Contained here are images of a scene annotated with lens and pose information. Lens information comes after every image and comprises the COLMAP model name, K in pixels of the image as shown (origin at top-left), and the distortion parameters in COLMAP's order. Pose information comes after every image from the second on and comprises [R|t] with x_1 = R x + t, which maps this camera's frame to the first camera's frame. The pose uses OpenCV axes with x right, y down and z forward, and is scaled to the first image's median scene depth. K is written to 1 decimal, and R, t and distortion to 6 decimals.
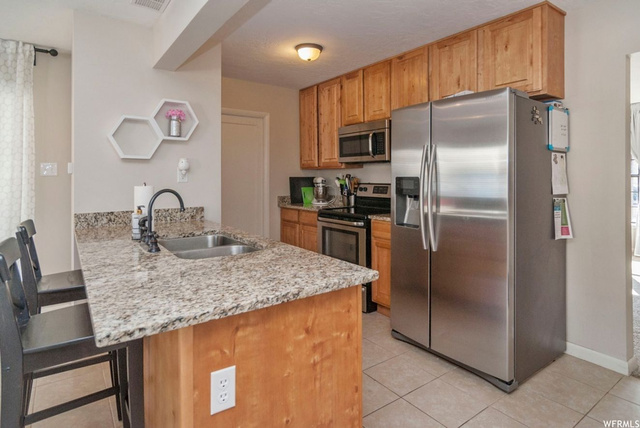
lens RADIAL K [[360.6, 0, 321.2], [0, 360.6, 175.1], [0, 0, 1]] dist [-0.001318, 0.000154]
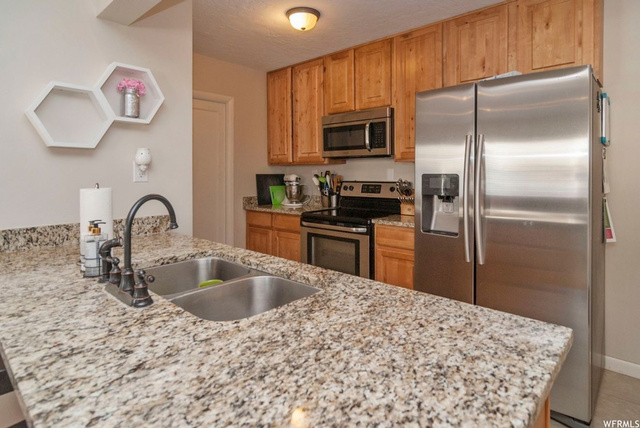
lens RADIAL K [[360.6, 0, 321.2], [0, 360.6, 175.1], [0, 0, 1]] dist [-0.001318, 0.000154]
pose [[0.980278, -0.001332, 0.197617, -0.147140], [-0.000333, 0.999965, 0.008391, 0.000482], [-0.197621, -0.008291, 0.980243, 0.189729]]
